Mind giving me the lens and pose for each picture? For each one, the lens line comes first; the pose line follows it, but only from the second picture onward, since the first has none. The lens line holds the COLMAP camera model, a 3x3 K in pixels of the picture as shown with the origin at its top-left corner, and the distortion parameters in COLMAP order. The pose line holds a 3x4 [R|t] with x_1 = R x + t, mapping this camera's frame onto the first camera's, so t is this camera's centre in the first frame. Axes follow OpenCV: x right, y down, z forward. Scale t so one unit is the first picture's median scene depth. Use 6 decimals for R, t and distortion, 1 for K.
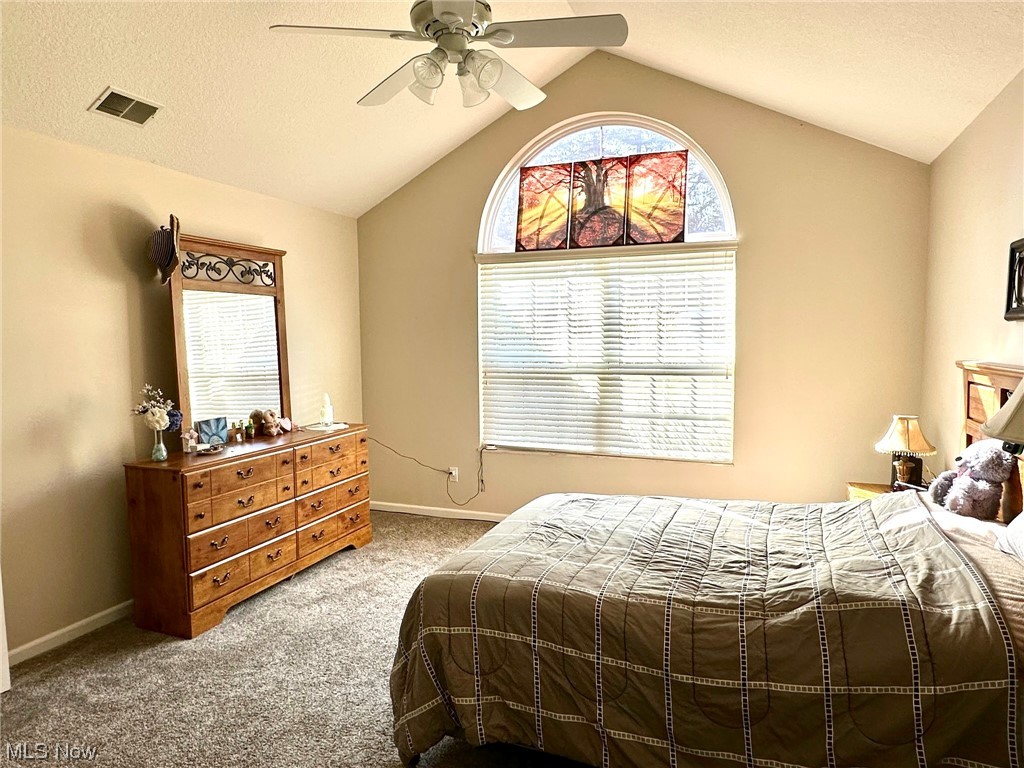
lens RADIAL K [[650.5, 0, 512.5], [0, 650.5, 381.4], [0, 0, 1]] dist [0.005435, 0.000595]
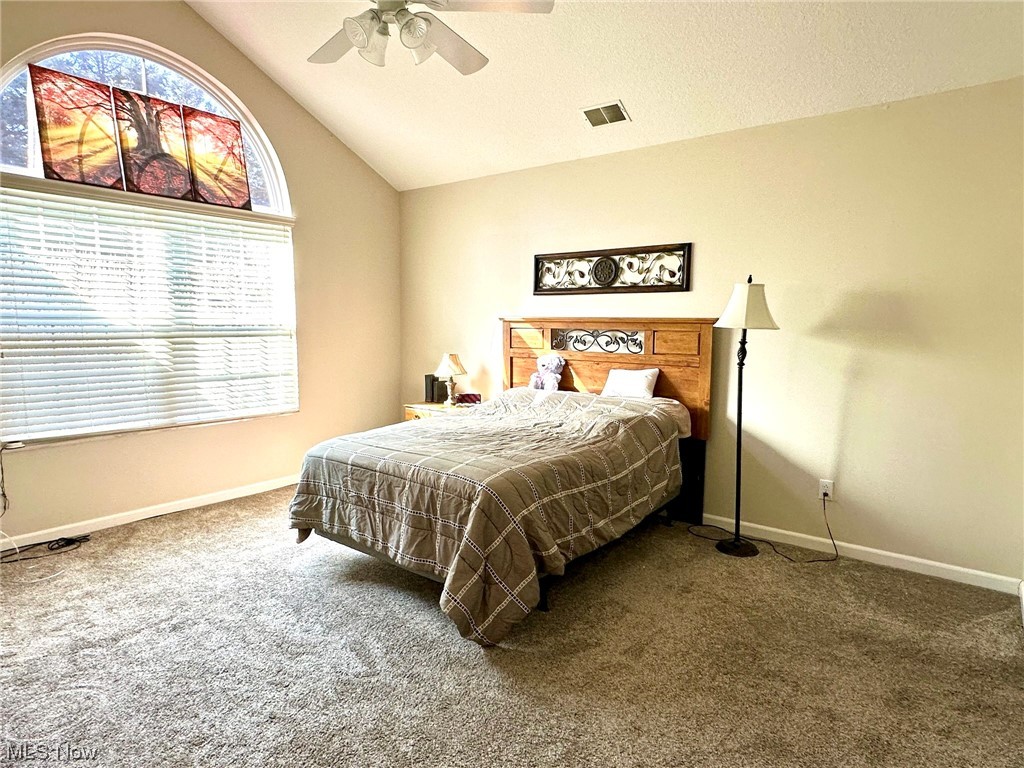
lens RADIAL K [[603.6, 0, 511.4], [0, 603.6, 384.3], [0, 0, 1]] dist [-0.003630, 0.001002]
pose [[0.278660, -0.088992, 0.956258, -0.557830], [0.059005, 0.995403, 0.075441, 0.018011], [-0.958576, 0.035402, 0.282630, 0.309069]]
